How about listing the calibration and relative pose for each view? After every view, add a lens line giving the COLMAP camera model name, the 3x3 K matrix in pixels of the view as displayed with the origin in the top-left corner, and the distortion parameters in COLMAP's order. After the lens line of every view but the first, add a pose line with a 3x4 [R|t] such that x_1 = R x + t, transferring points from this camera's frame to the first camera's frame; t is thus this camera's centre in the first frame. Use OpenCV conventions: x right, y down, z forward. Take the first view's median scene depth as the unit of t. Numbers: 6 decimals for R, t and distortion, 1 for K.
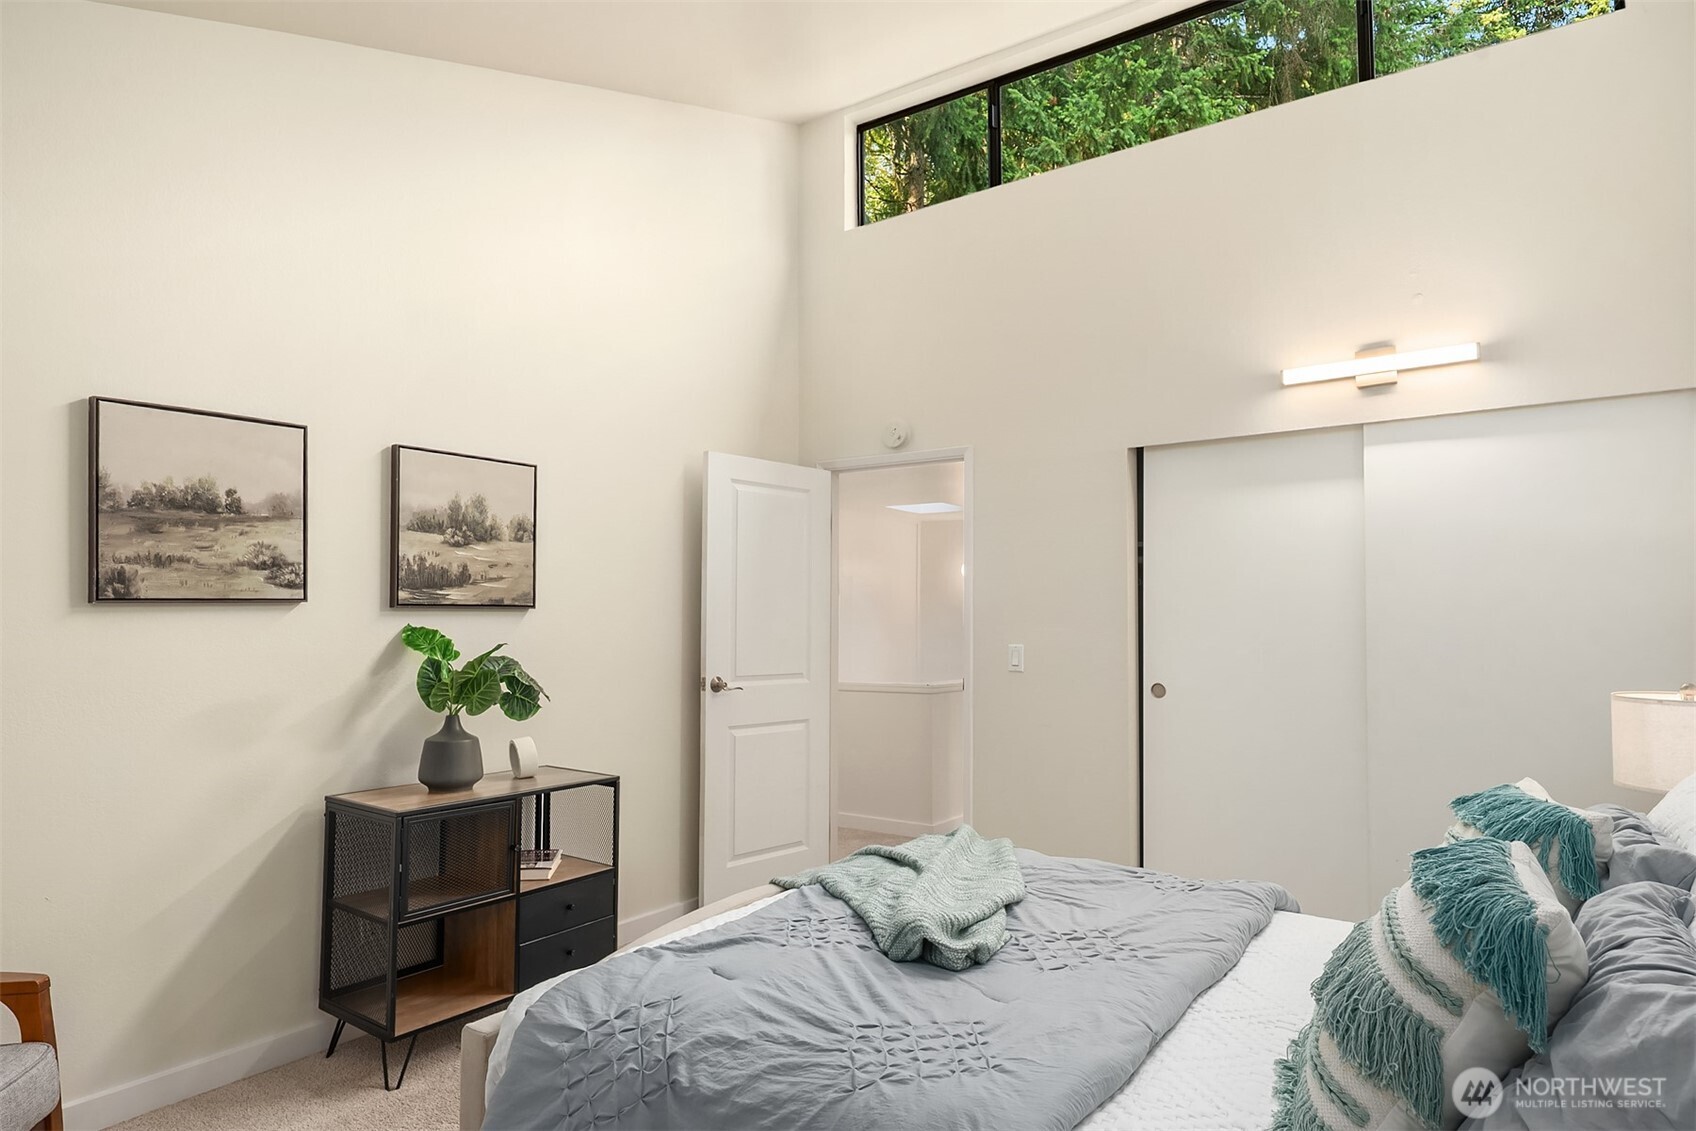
lens RADIAL K [[991.5, 0, 849.7], [0, 991.5, 570.9], [0, 0, 1]] dist [-0.000418, -0.000067]
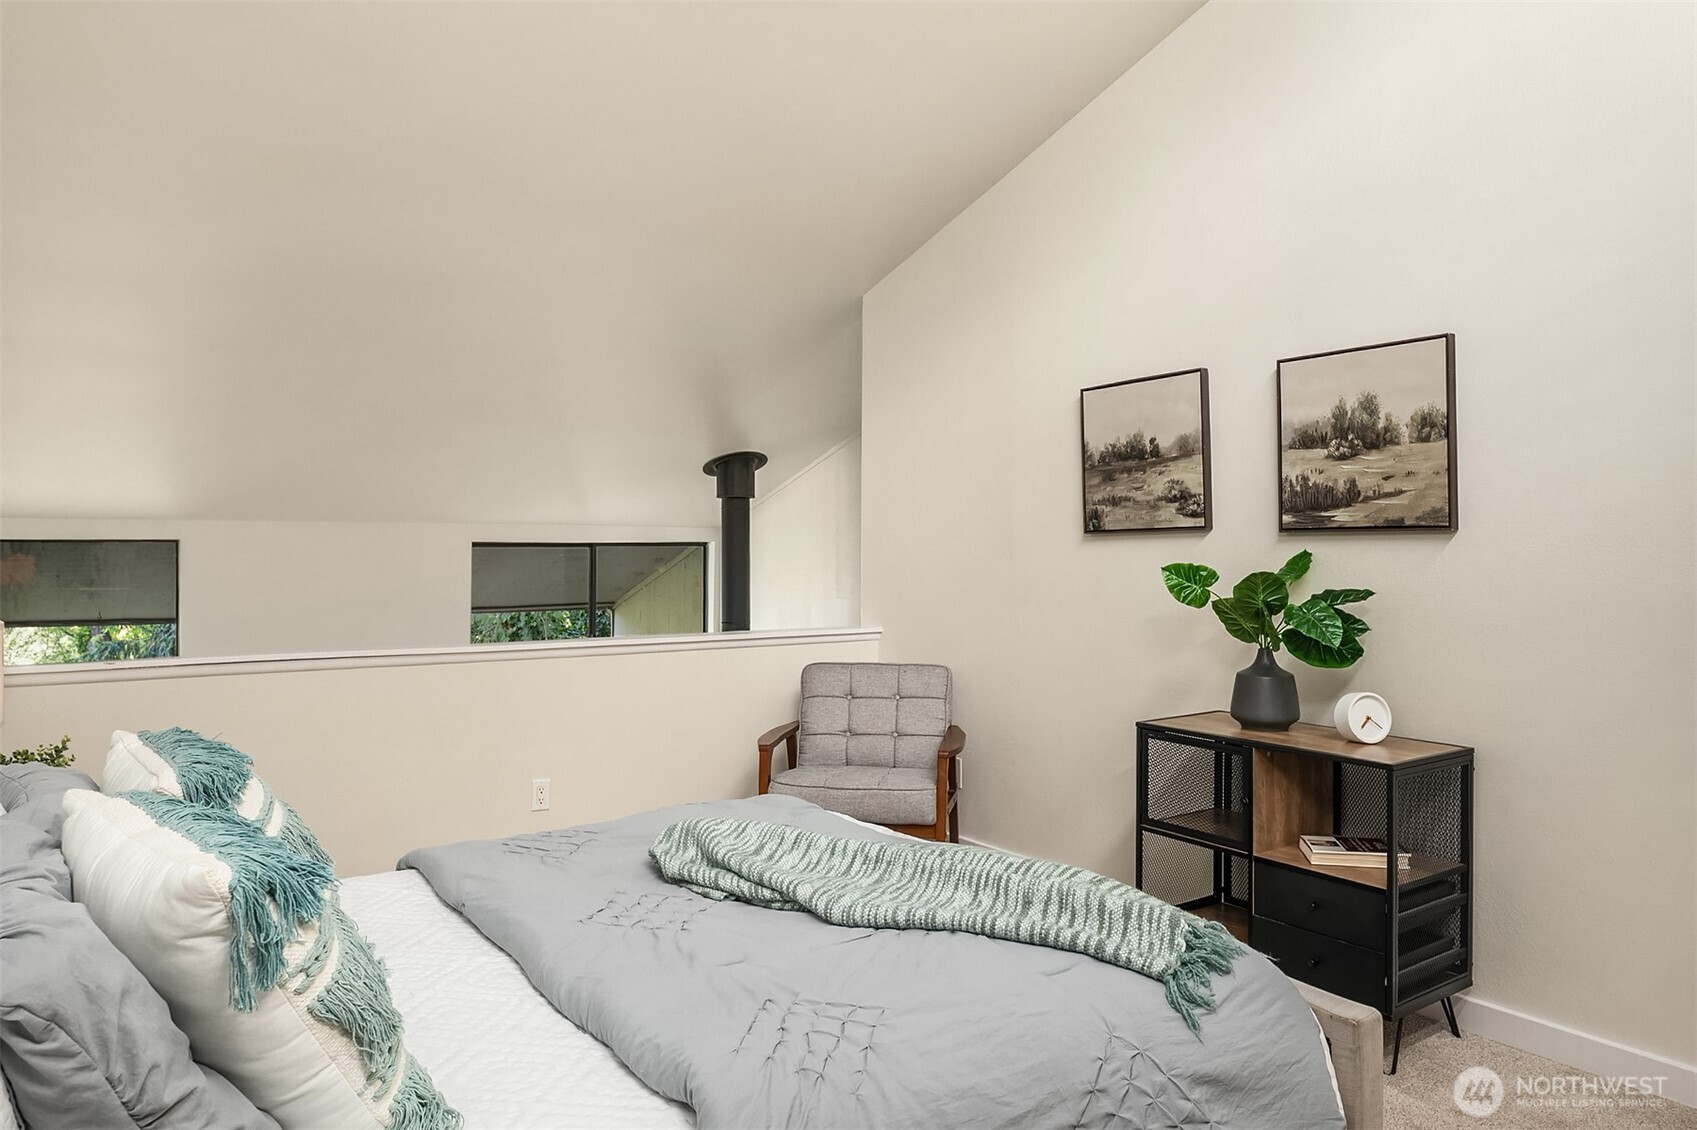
lens RADIAL K [[1120.6, 0, 862.0], [0, 1120.6, 558.6], [0, 0, 1]] dist [0.000383, -0.001312]
pose [[-0.329880, 0.002242, -0.944020, 0.679396], [0.039945, 0.999135, -0.011585, 0.057631], [0.943177, -0.041530, -0.329684, 0.963255]]
